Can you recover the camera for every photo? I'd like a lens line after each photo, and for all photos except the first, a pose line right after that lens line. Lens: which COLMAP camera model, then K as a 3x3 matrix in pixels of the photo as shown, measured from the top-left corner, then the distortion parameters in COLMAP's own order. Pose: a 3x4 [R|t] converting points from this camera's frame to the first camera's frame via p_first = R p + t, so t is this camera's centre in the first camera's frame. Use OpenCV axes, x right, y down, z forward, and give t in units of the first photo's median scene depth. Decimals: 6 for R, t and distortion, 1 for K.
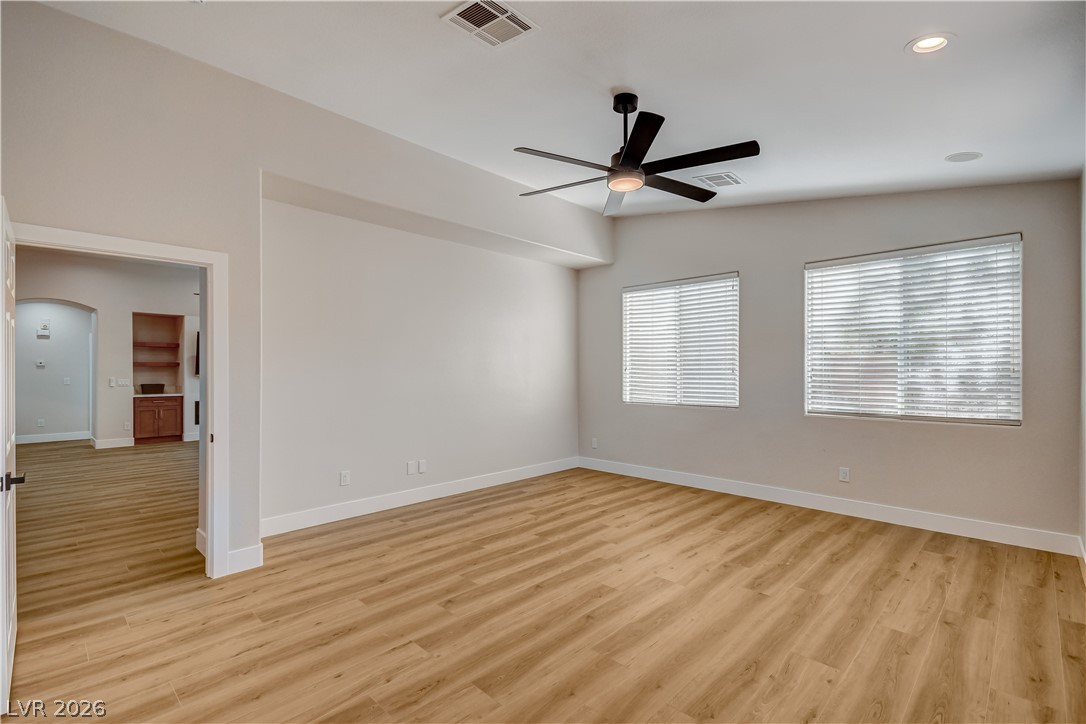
lens RADIAL K [[493.6, 0, 523.4], [0, 493.6, 366.4], [0, 0, 1]] dist [0.012472, -0.001624]
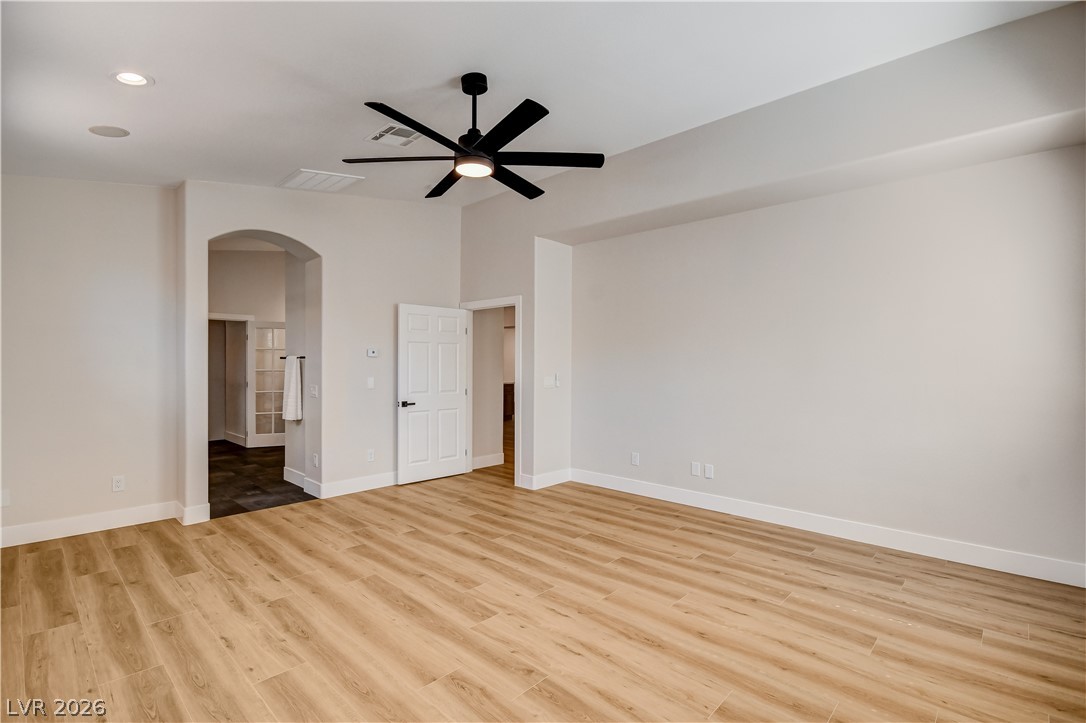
lens RADIAL K [[487.7, 0, 537.5], [0, 487.7, 365.8], [0, 0, 1]] dist [0.002602, -0.004892]
pose [[0.038695, 0.006073, -0.999233, 0.915064], [0.003591, 0.999974, 0.006217, 0.000483], [0.999245, -0.003829, 0.038673, 0.867331]]
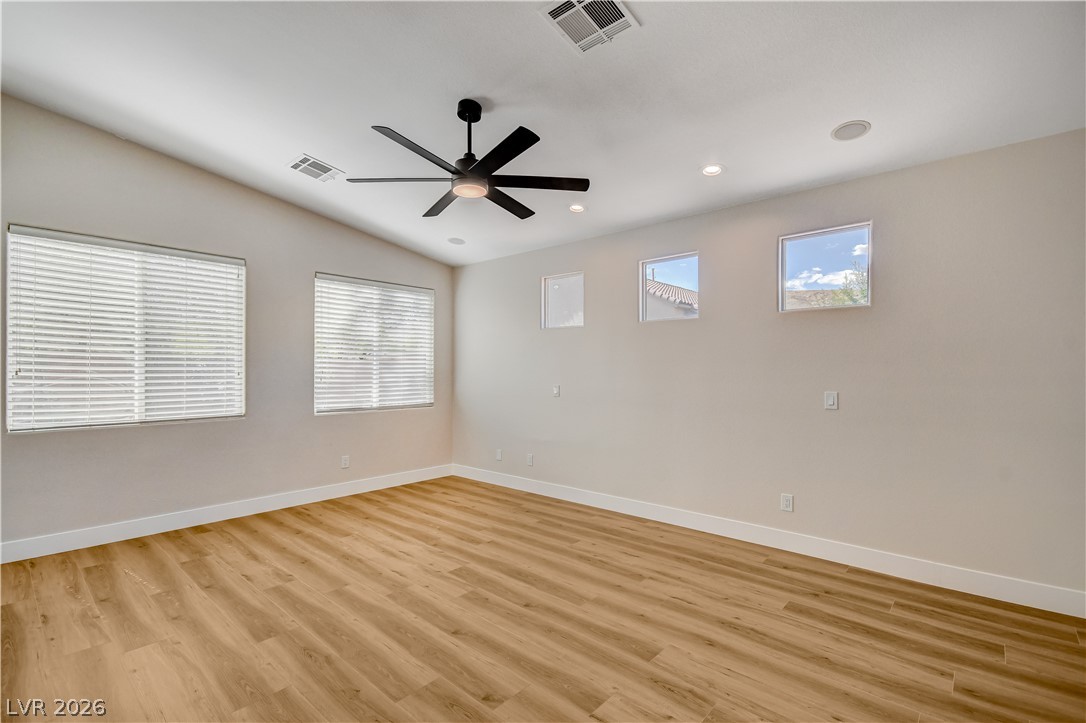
lens RADIAL K [[493.6, 0, 546.2], [0, 493.6, 365.6], [0, 0, 1]] dist [0.012472, -0.001624]
pose [[-0.077351, 0.013856, 0.996908, -0.659243], [-0.009134, 0.999852, -0.014605, 0.004305], [-0.996962, -0.010236, -0.077213, 0.735937]]
